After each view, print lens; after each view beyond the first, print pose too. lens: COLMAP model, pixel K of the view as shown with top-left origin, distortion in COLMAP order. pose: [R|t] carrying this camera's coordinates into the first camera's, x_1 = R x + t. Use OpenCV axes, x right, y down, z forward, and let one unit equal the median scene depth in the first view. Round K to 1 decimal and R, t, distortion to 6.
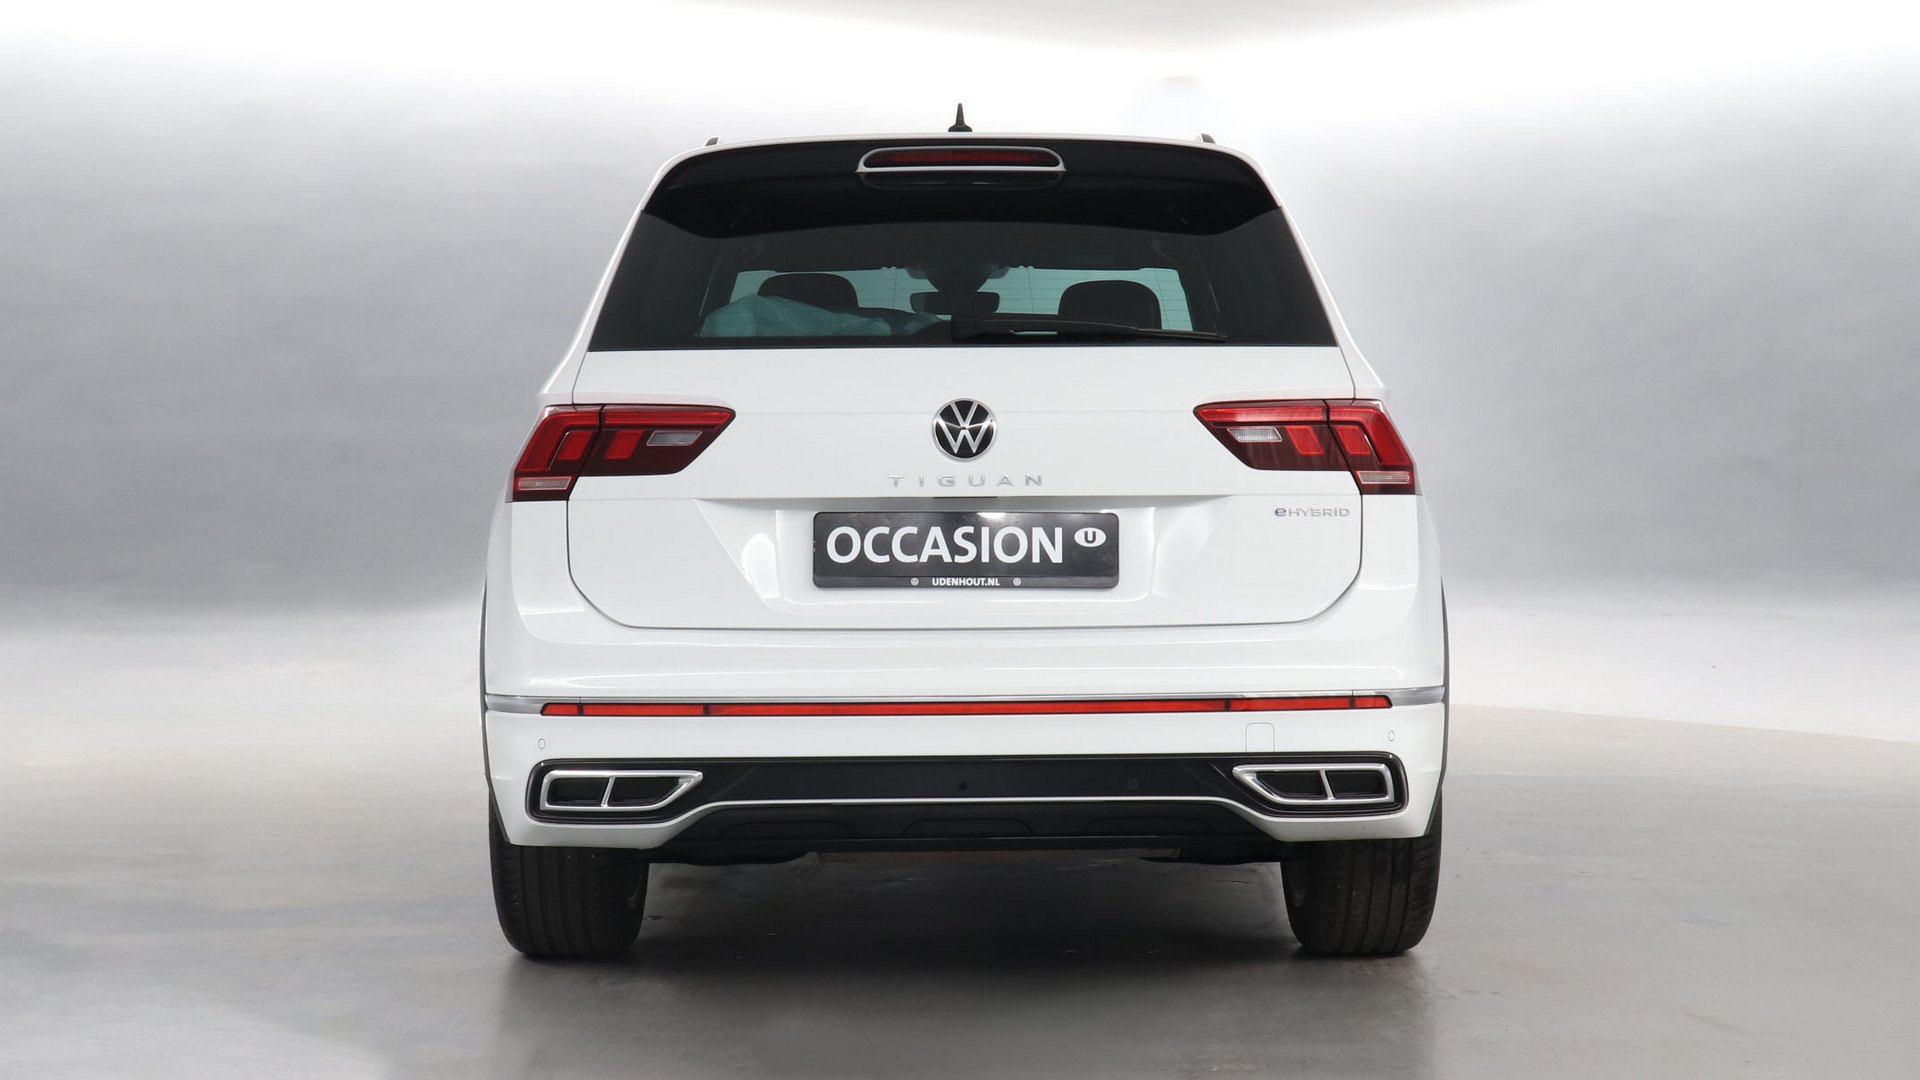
lens RADIAL K [[2806.5, 0, 960.0], [0, 2806.5, 540.0], [0, 0, 1]] dist [-0.024060, 0.001020]
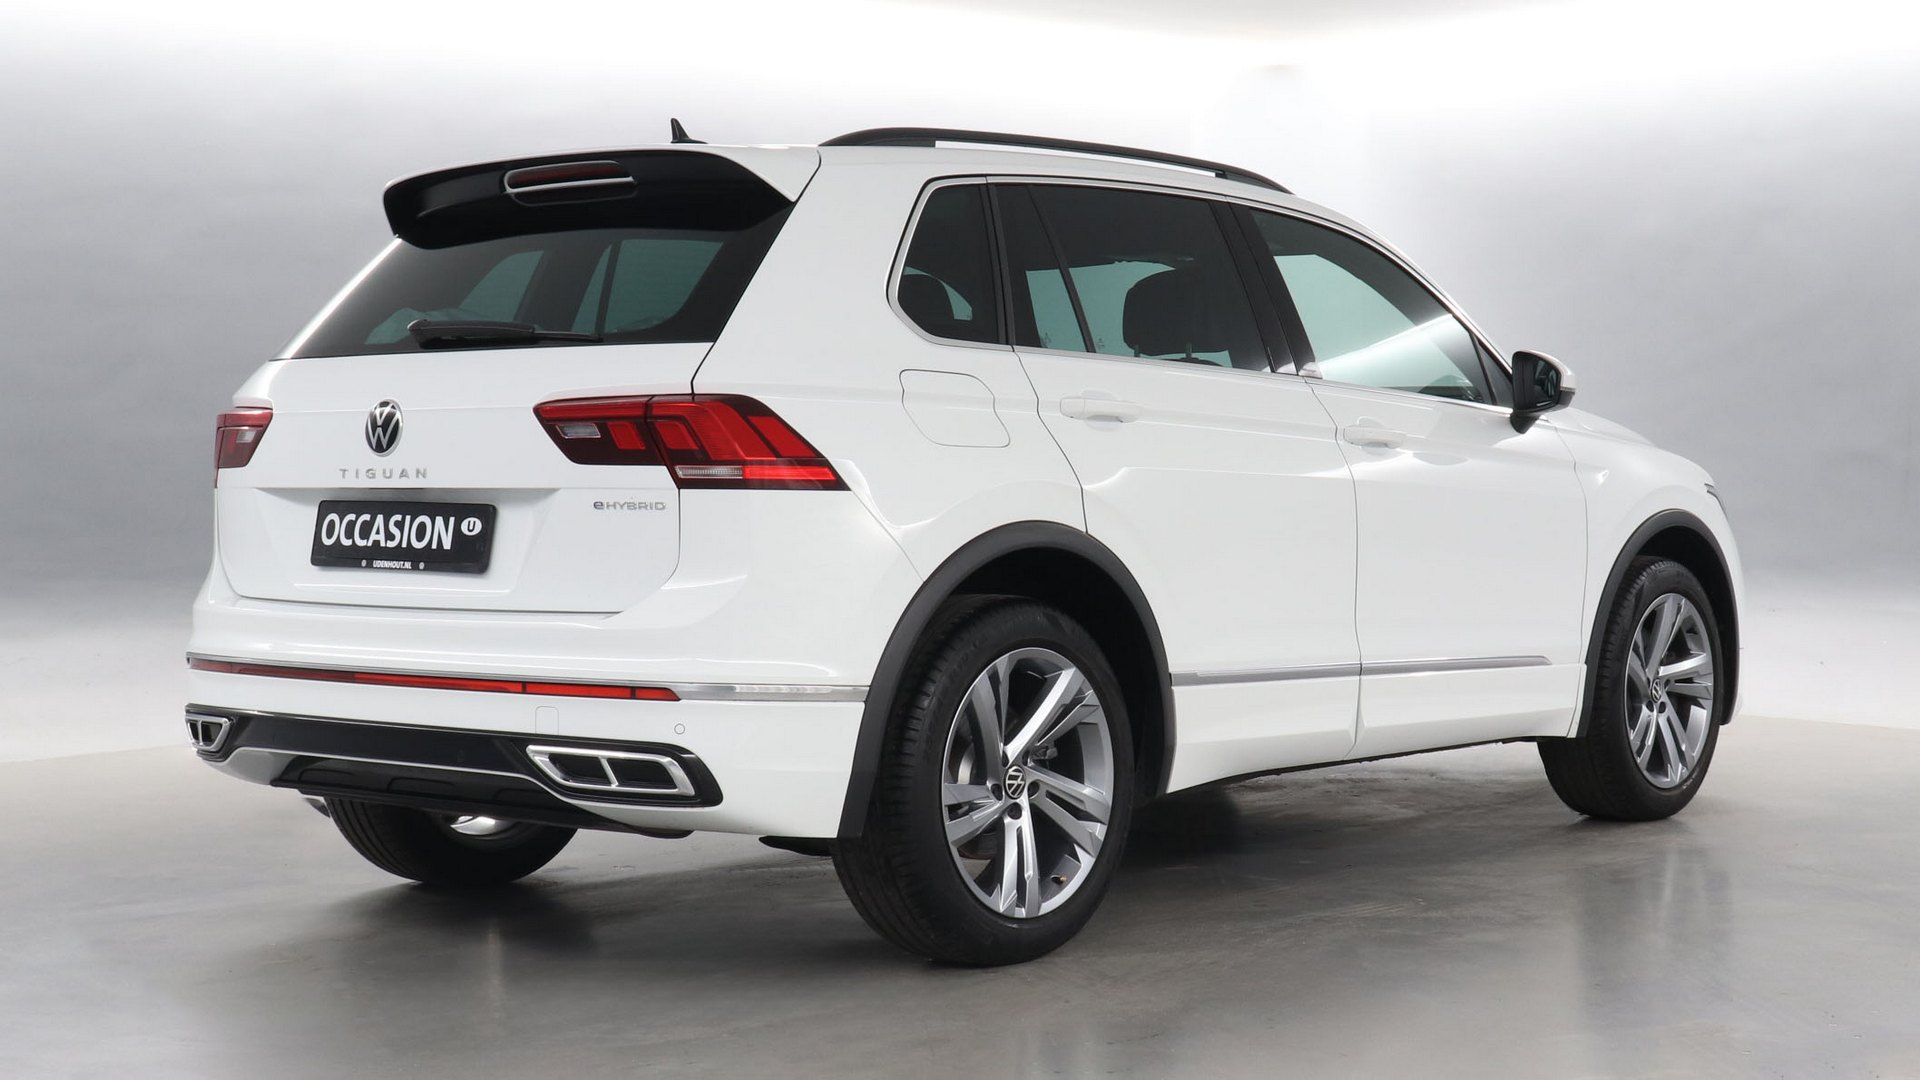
lens RADIAL K [[2806.5, 0, 960.0], [0, 2806.5, 540.0], [0, 0, 1]] dist [-0.024060, 0.001020]
pose [[0.754306, 0.019668, -0.656229, 0.896301], [-0.017397, 0.999799, 0.009968, -0.009758], [0.656293, 0.003897, 0.754496, 0.310224]]
